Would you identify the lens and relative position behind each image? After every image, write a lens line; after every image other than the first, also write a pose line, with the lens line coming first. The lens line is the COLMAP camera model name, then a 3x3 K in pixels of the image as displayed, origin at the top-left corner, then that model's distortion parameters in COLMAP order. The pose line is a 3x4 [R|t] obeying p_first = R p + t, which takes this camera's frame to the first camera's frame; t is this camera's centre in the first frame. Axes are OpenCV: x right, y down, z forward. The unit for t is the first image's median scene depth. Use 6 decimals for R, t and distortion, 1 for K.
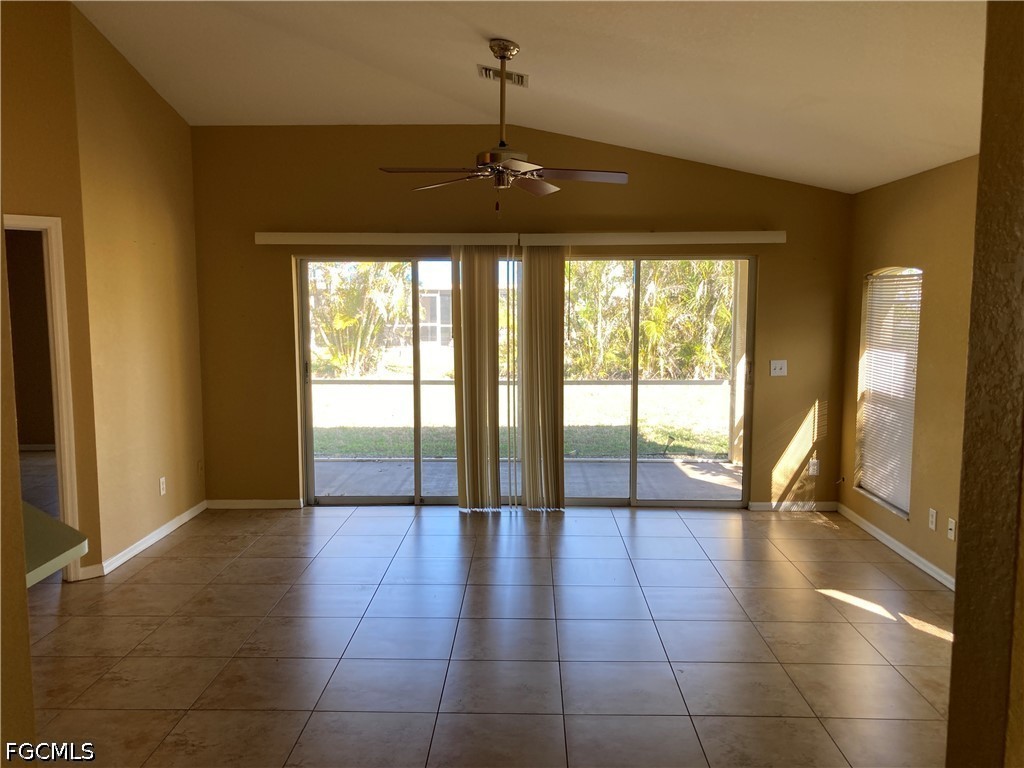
lens RADIAL K [[848.0, 0, 507.5], [0, 848.0, 383.8], [0, 0, 1]] dist [0.053261, -0.067294]
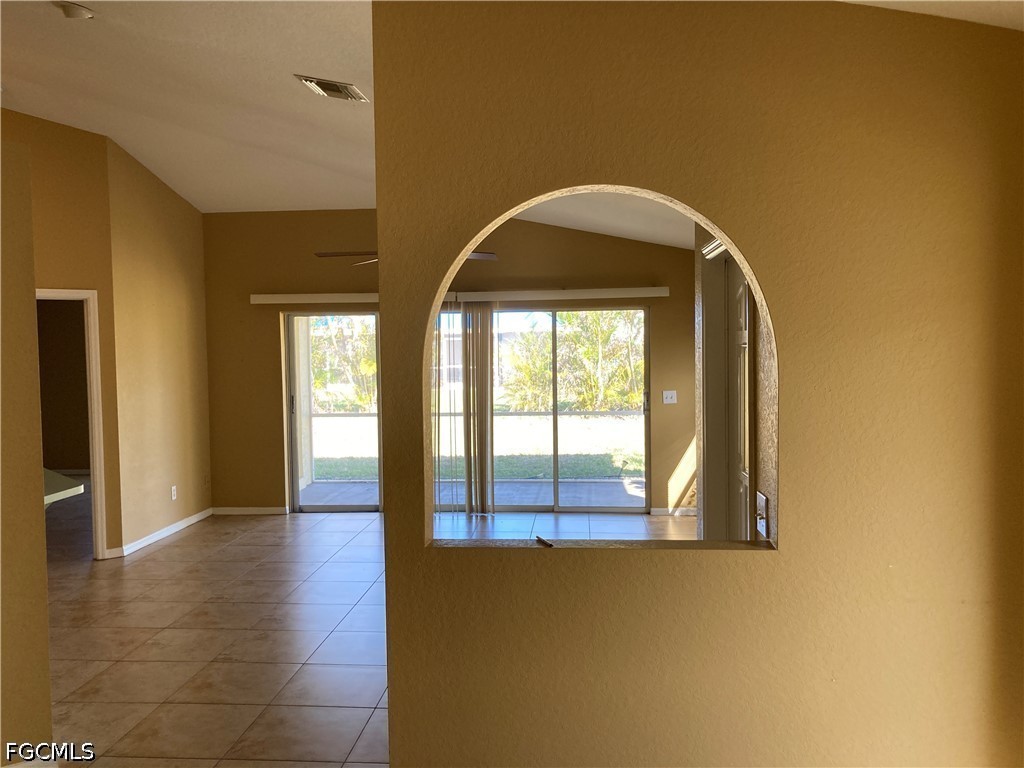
lens RADIAL K [[848.0, 0, 507.5], [0, 848.0, 383.8], [0, 0, 1]] dist [0.053261, -0.067294]
pose [[0.998087, -0.011159, -0.060811, 0.158132], [0.008175, 0.998760, -0.049100, 0.019917], [0.061283, 0.048509, 0.996941, -0.231065]]
